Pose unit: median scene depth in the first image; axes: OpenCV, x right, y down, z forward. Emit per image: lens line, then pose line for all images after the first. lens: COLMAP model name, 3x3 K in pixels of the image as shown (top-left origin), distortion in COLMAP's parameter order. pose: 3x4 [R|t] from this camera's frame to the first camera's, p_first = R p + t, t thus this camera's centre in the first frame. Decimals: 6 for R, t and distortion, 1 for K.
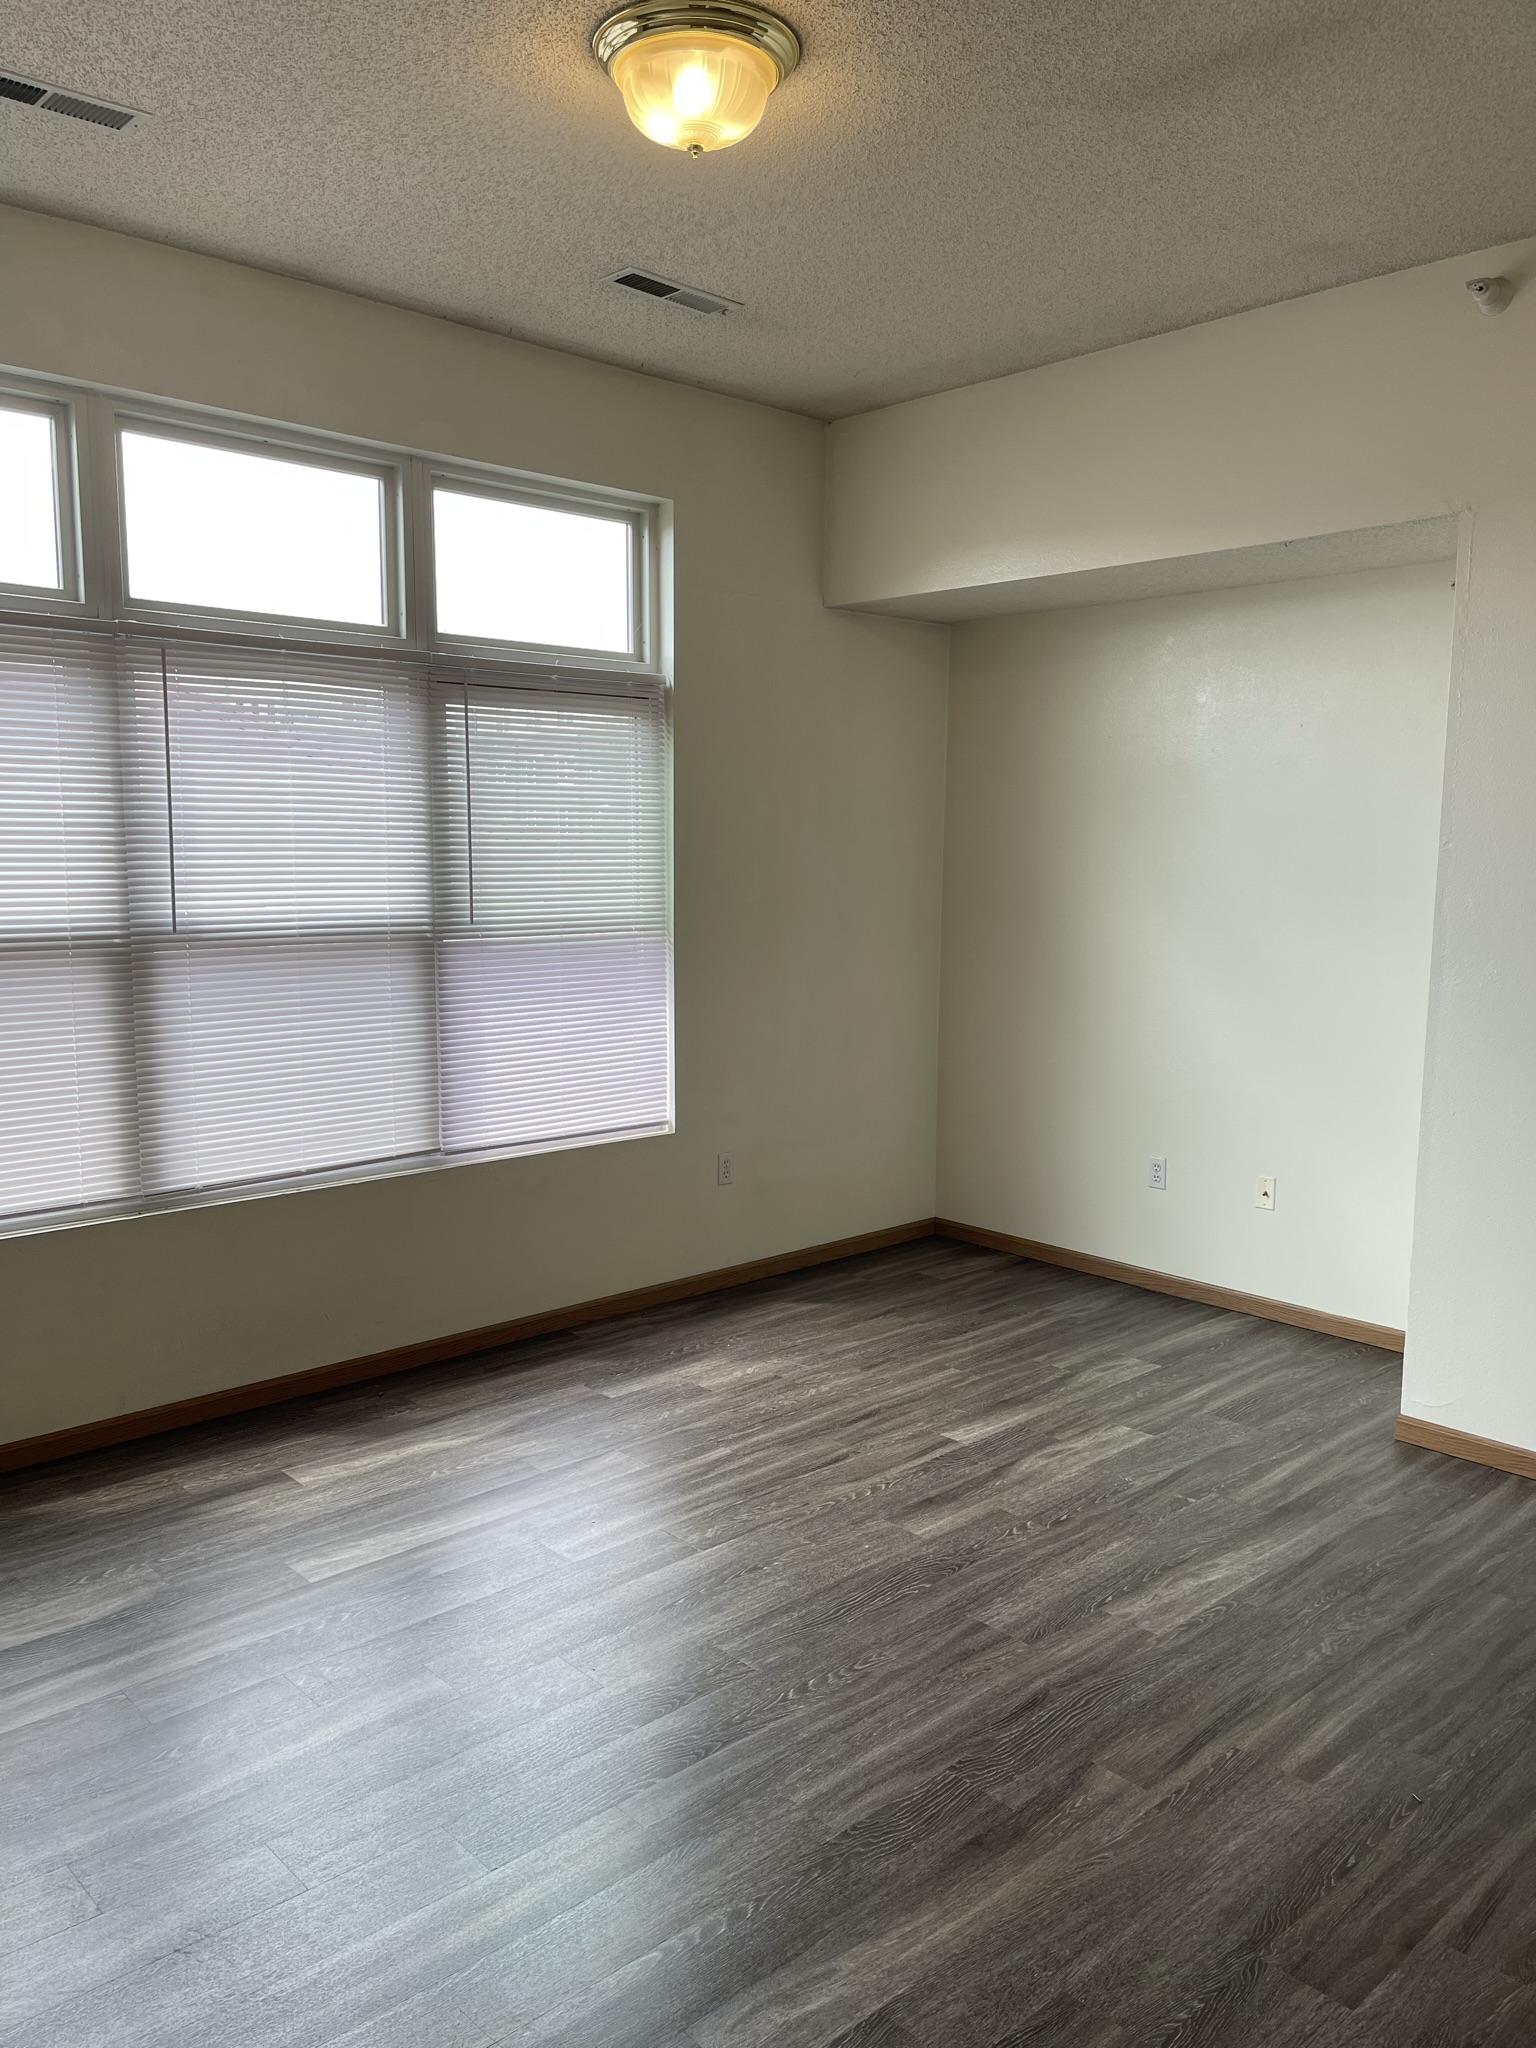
lens RADIAL K [[1541.4, 0, 759.7], [0, 1541.4, 1022.2], [0, 0, 1]] dist [0.070721, -0.095943]
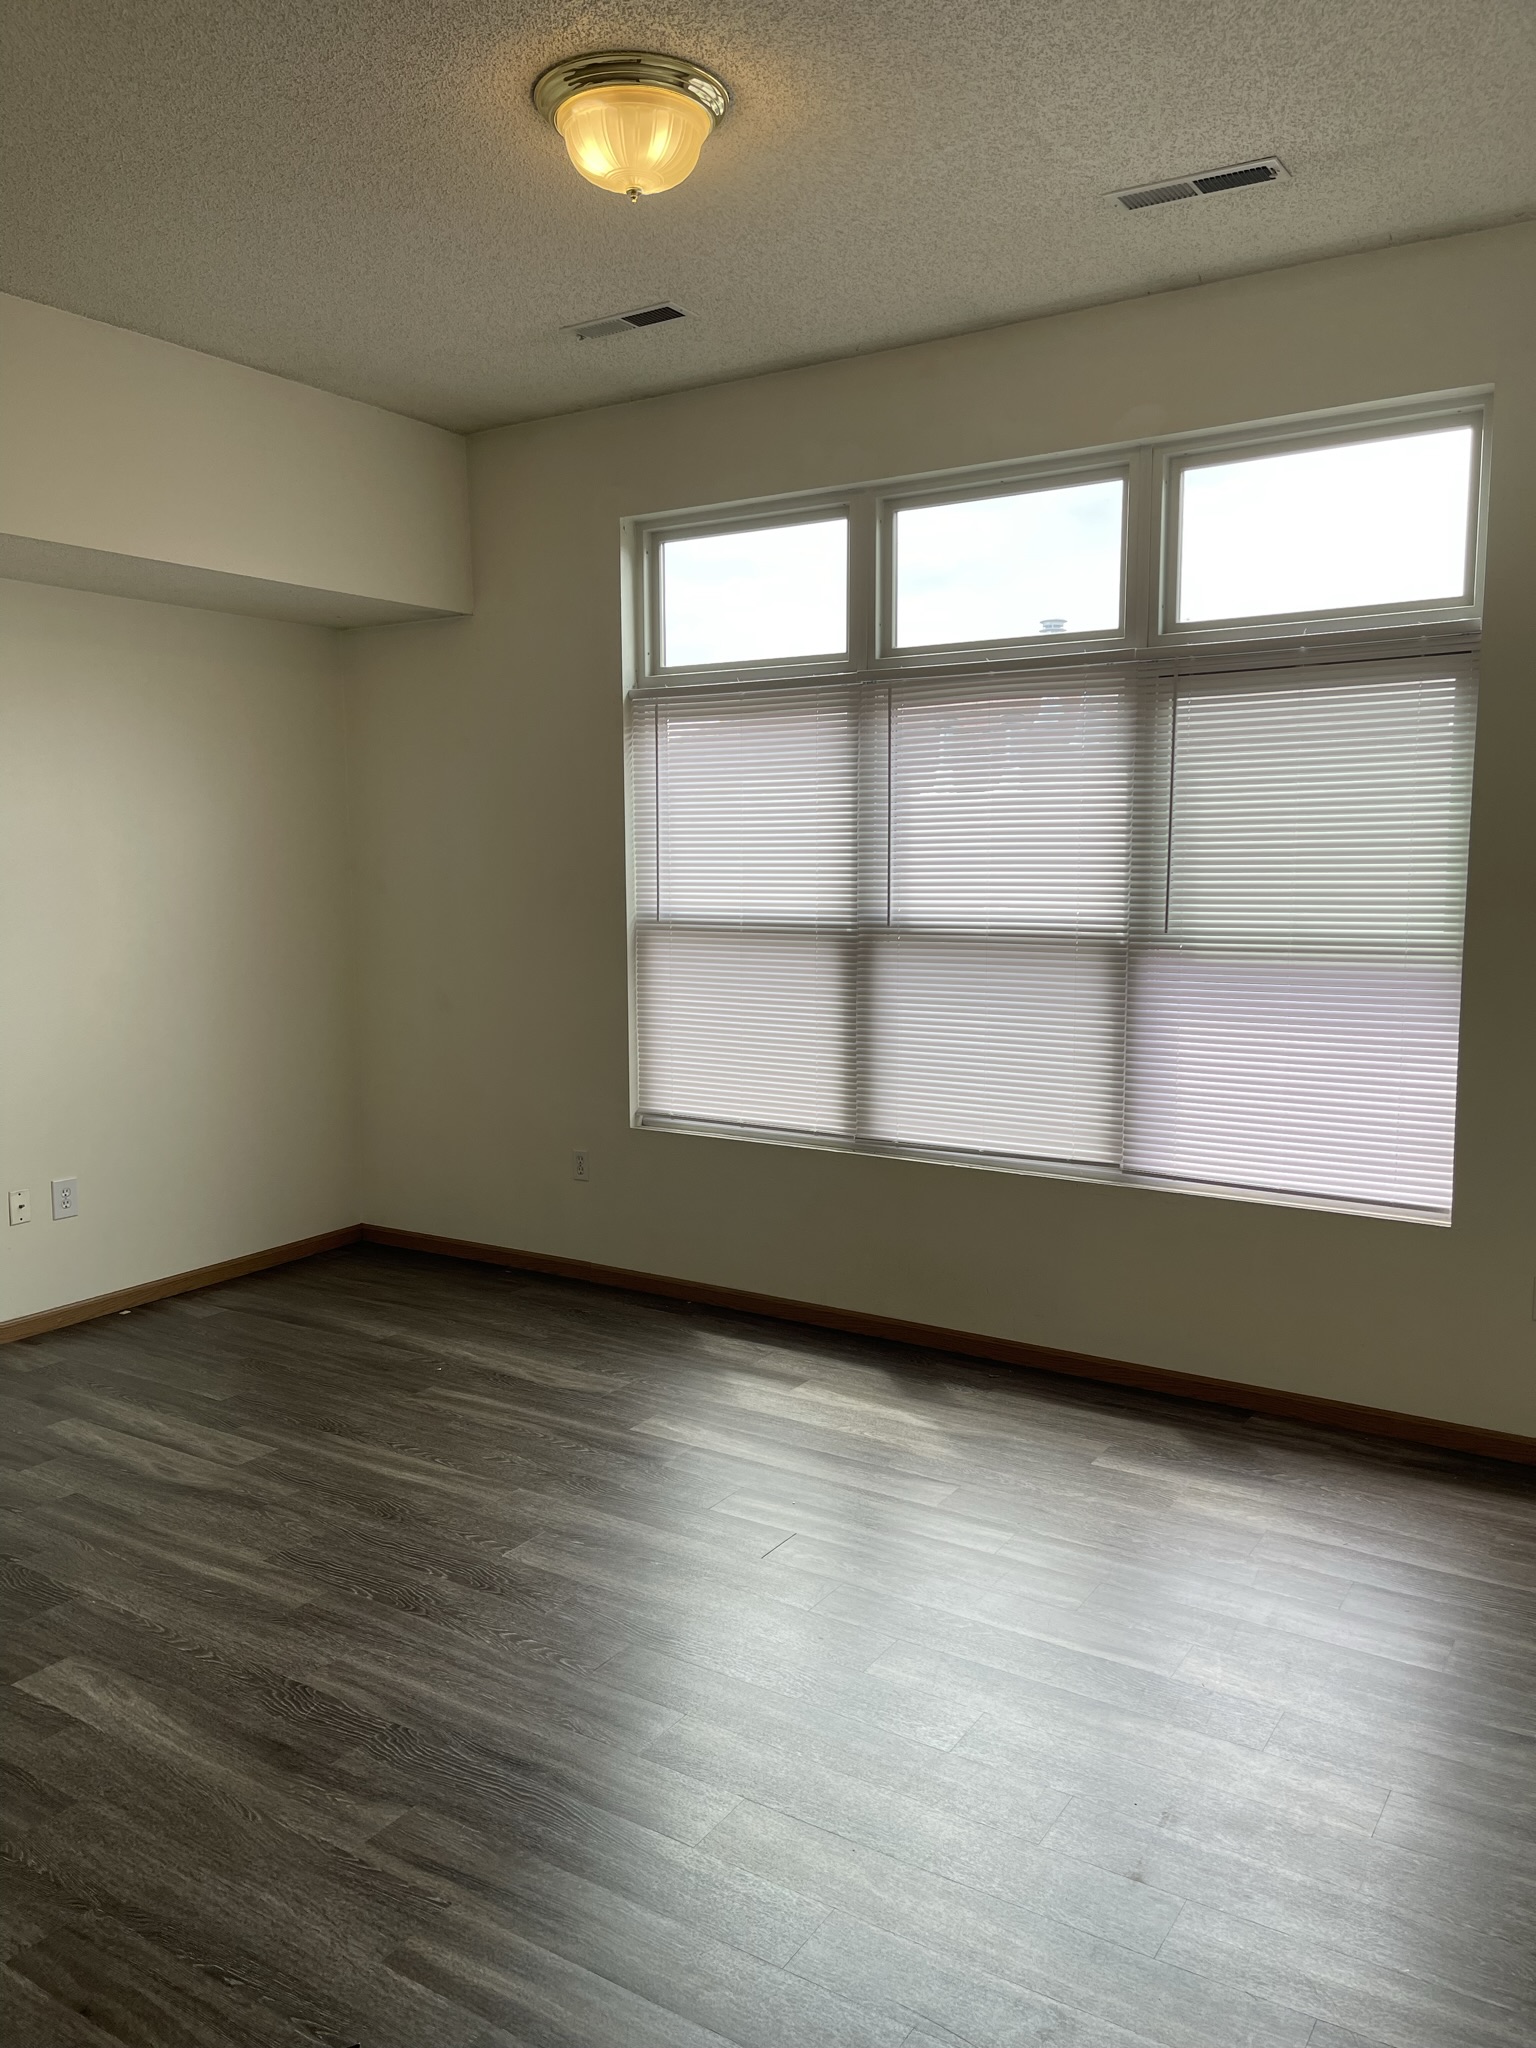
lens RADIAL K [[1541.4, 0, 761.5], [0, 1541.4, 1024.3], [0, 0, 1]] dist [0.070721, -0.095943]
pose [[0.244884, 0.100373, -0.964343, 0.738252], [-0.104515, 0.991564, 0.076665, -0.061994], [0.963903, 0.082014, 0.253309, 0.598865]]
